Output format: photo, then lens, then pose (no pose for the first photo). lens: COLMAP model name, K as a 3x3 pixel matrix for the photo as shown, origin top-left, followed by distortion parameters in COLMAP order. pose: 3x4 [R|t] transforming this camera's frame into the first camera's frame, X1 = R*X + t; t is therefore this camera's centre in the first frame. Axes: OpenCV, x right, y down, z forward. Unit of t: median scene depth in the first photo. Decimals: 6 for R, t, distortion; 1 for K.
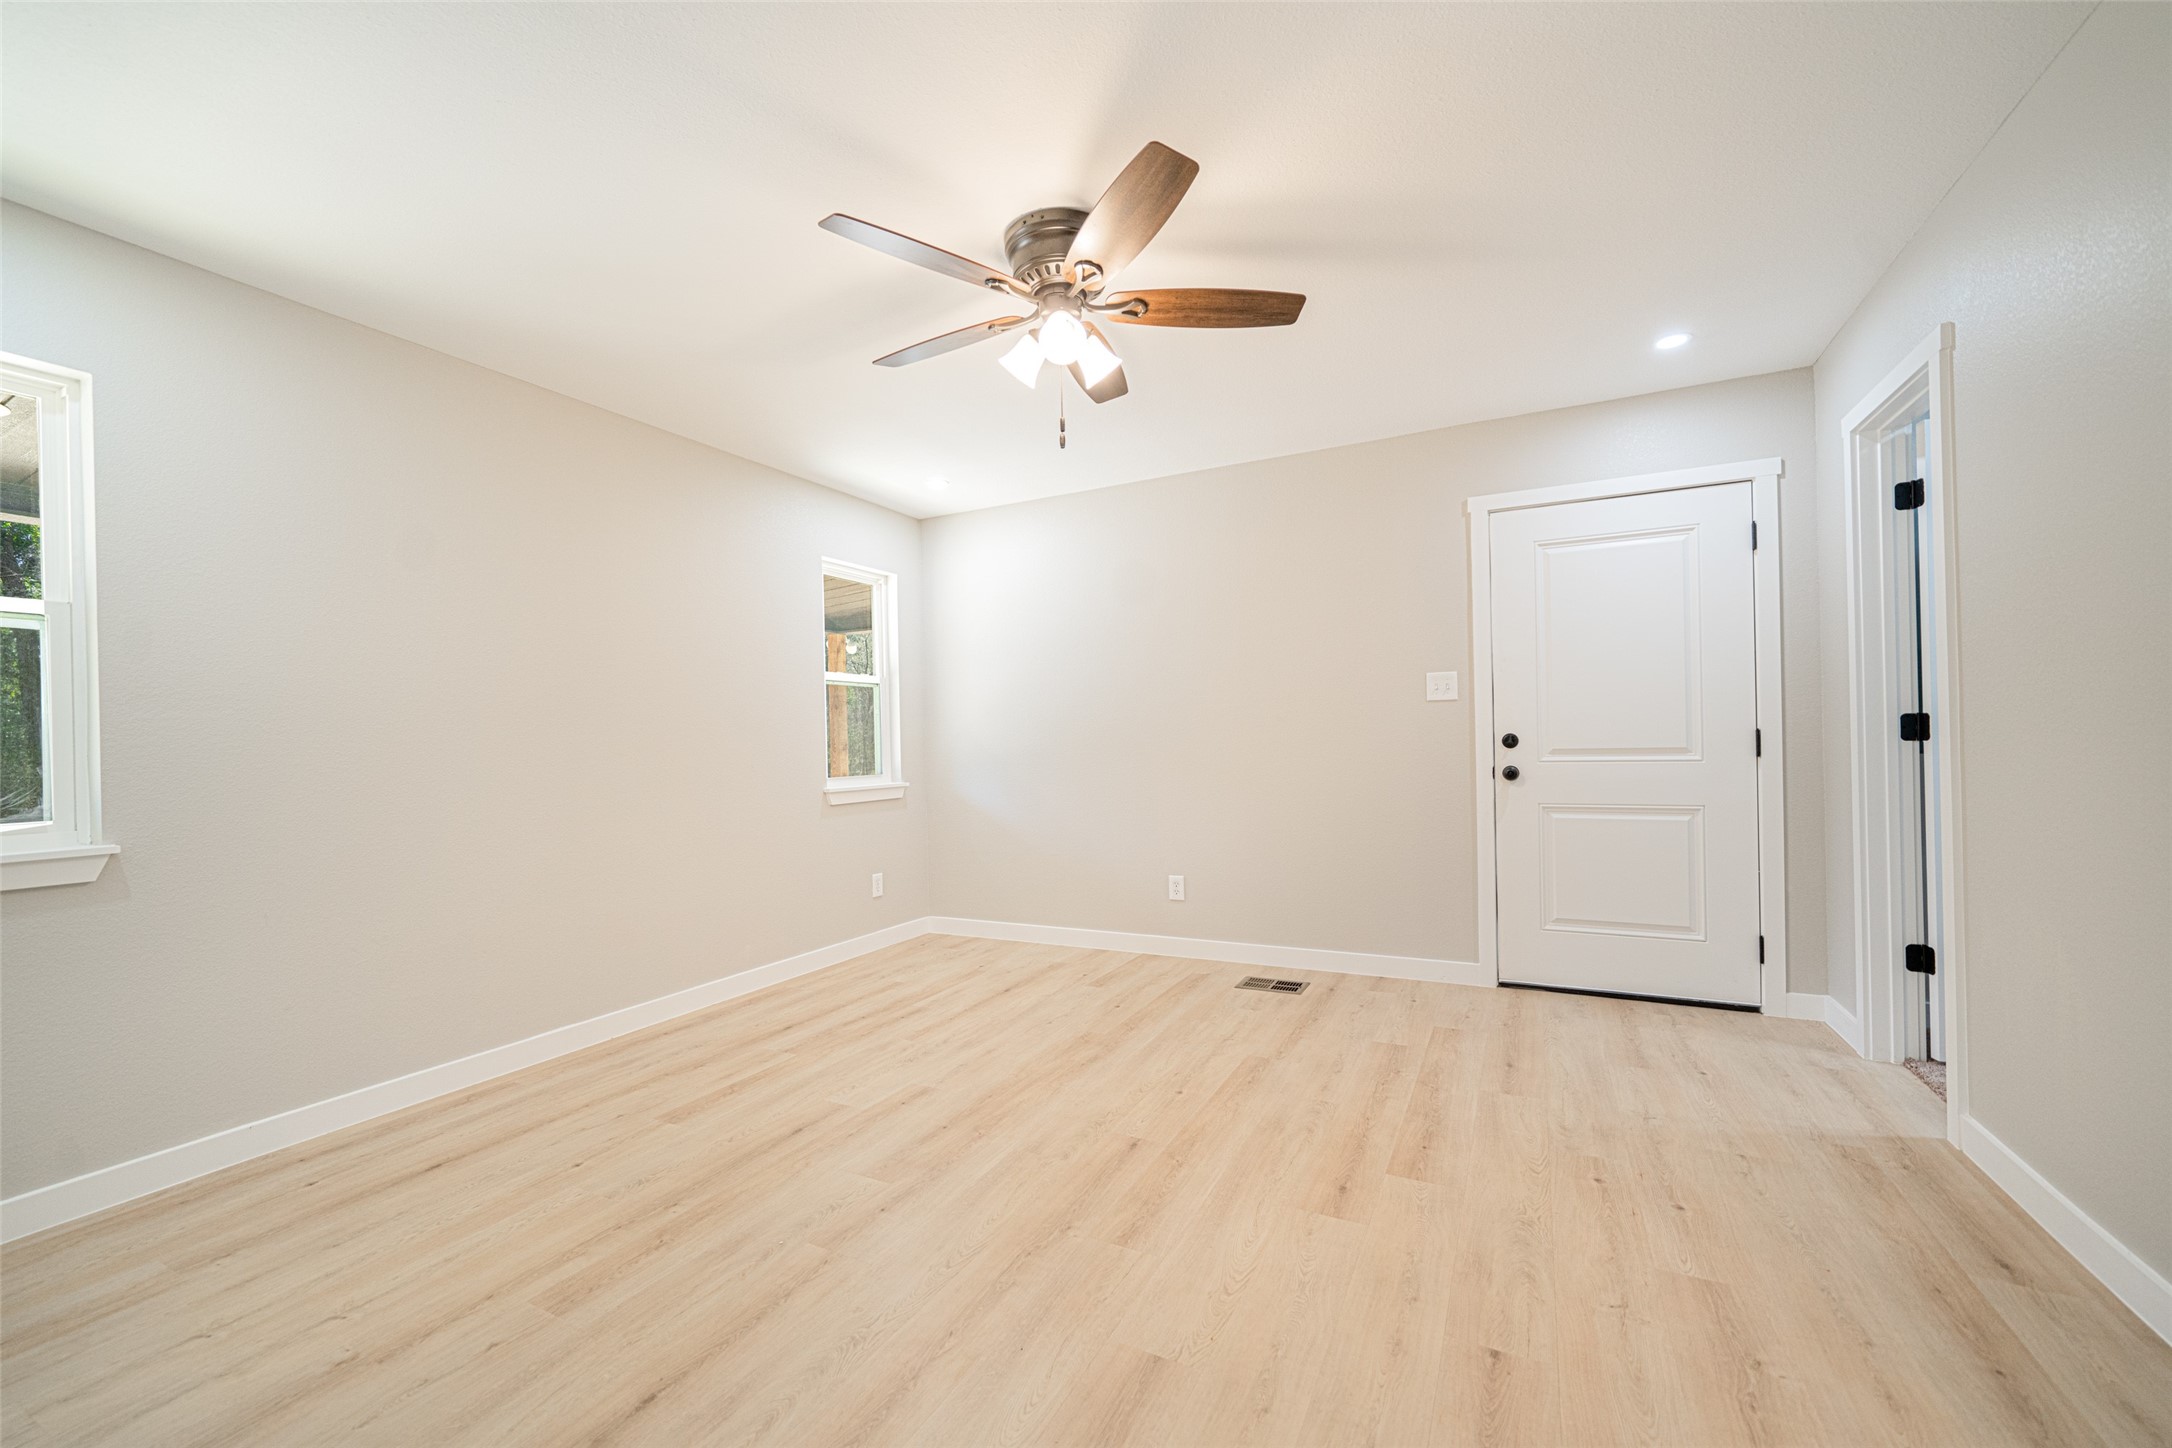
lens RADIAL K [[858.7, 0, 1072.7], [0, 858.7, 739.1], [0, 0, 1]] dist [-0.003008, -0.000042]
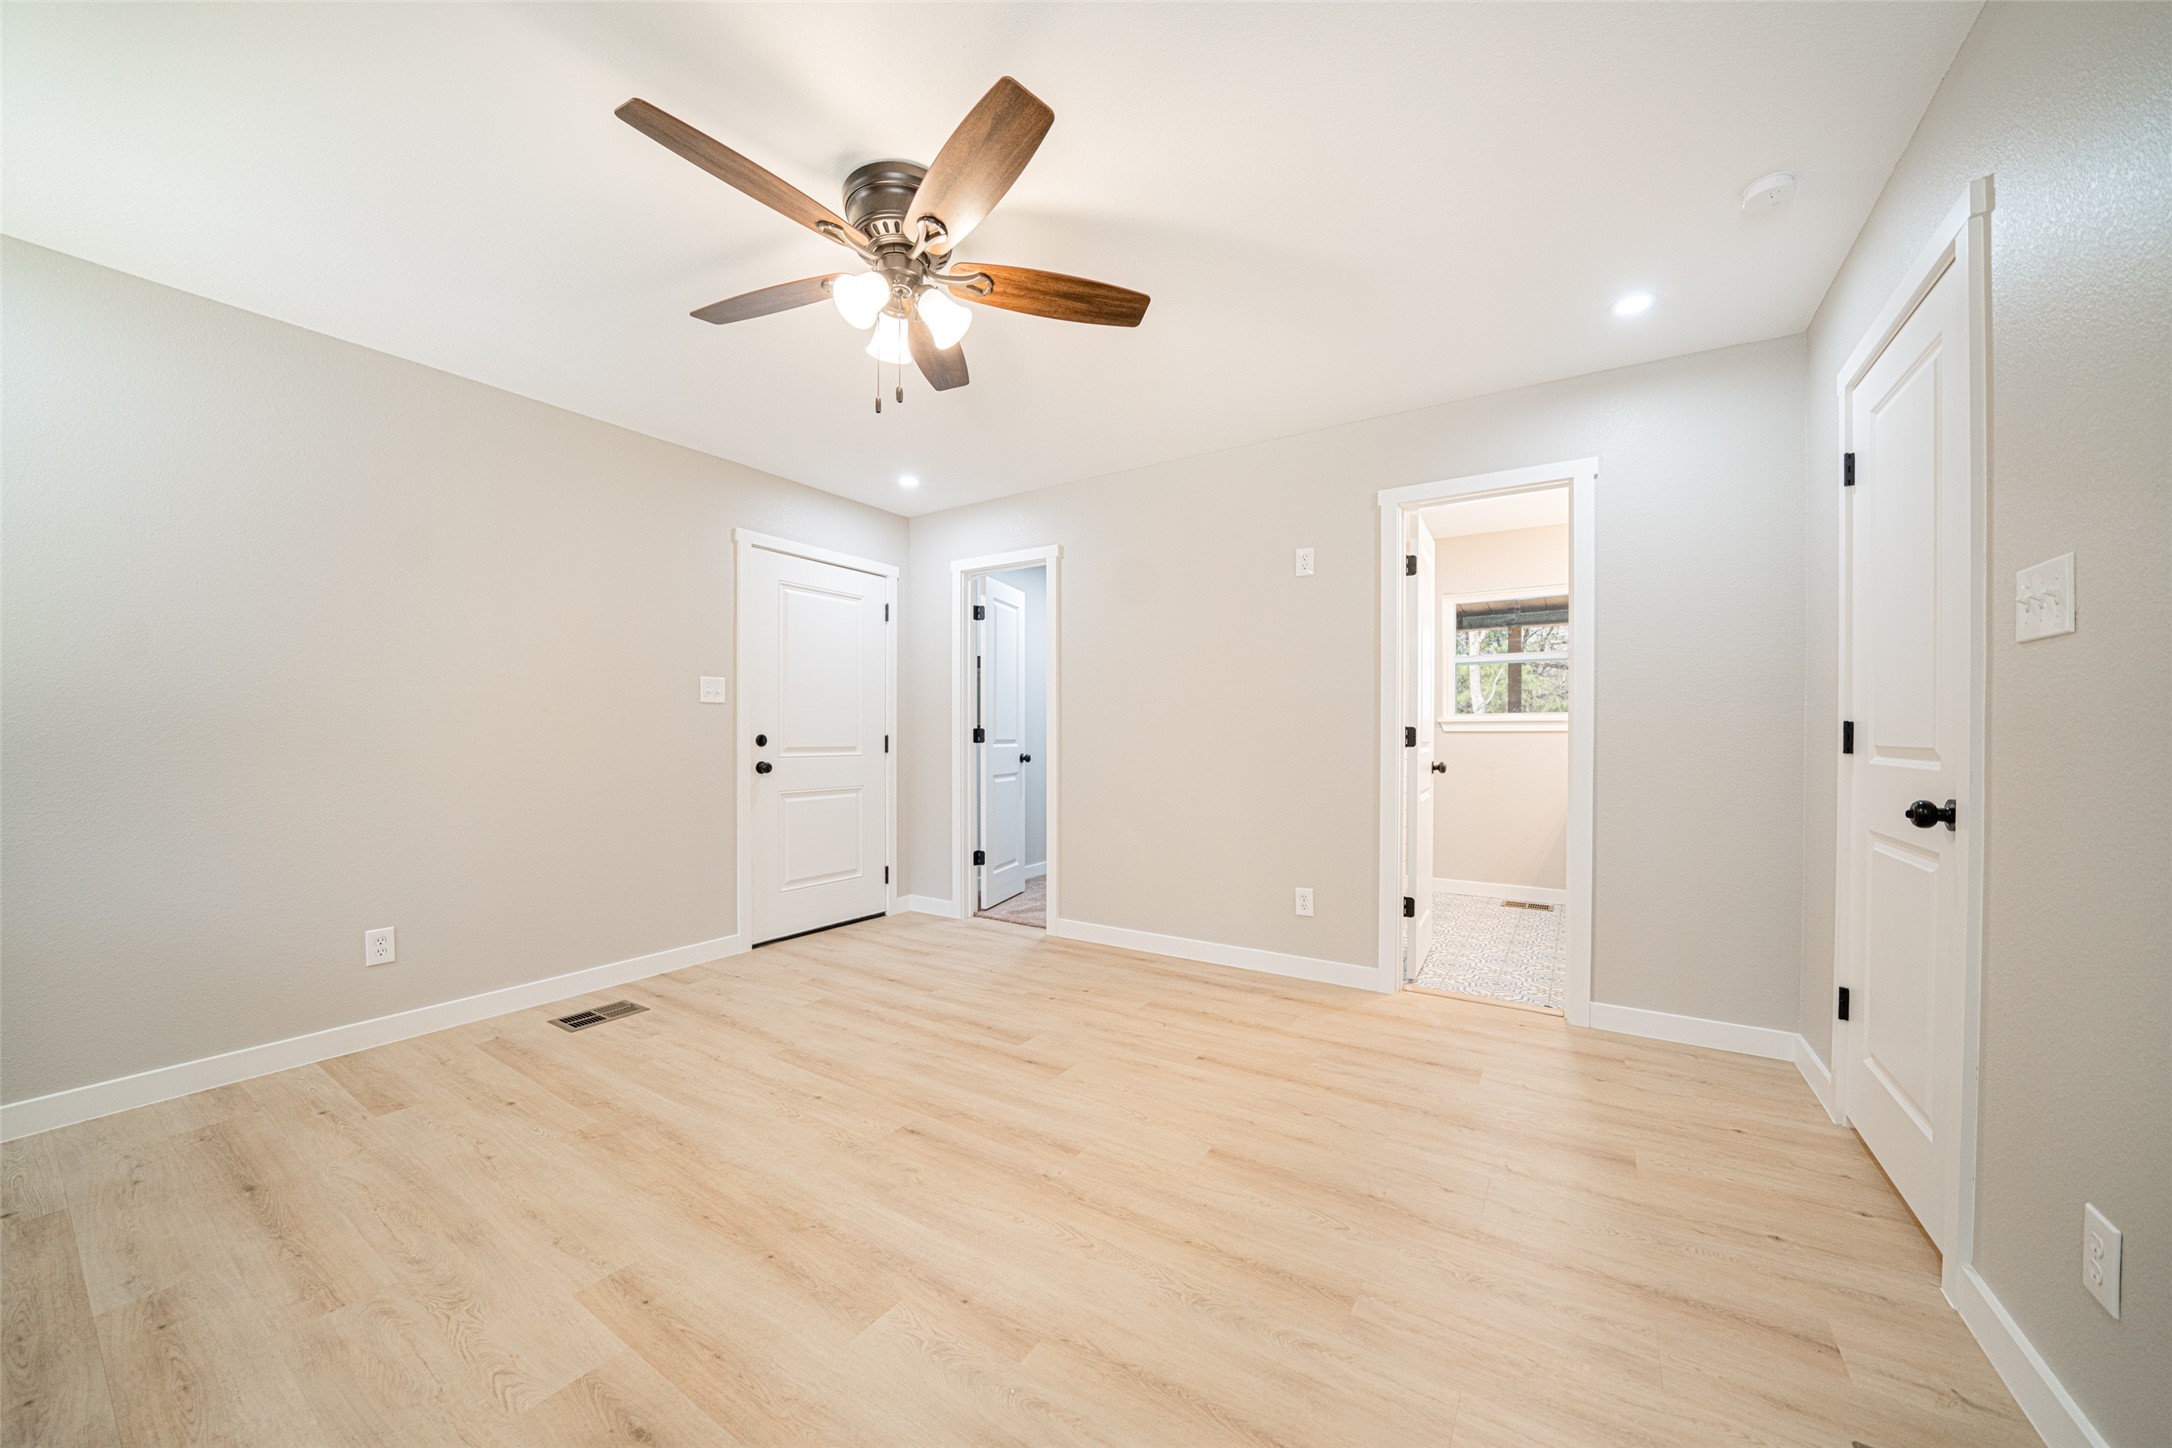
lens RADIAL K [[802.3, 0, 1043.3], [0, 802.3, 741.9], [0, 0, 1]] dist [-0.013401, 0.000072]
pose [[0.109689, 0.012851, 0.993883, -0.668813], [-0.007999, 0.999895, -0.012046, 0.017052], [-0.993934, -0.006629, 0.109781, 0.580691]]
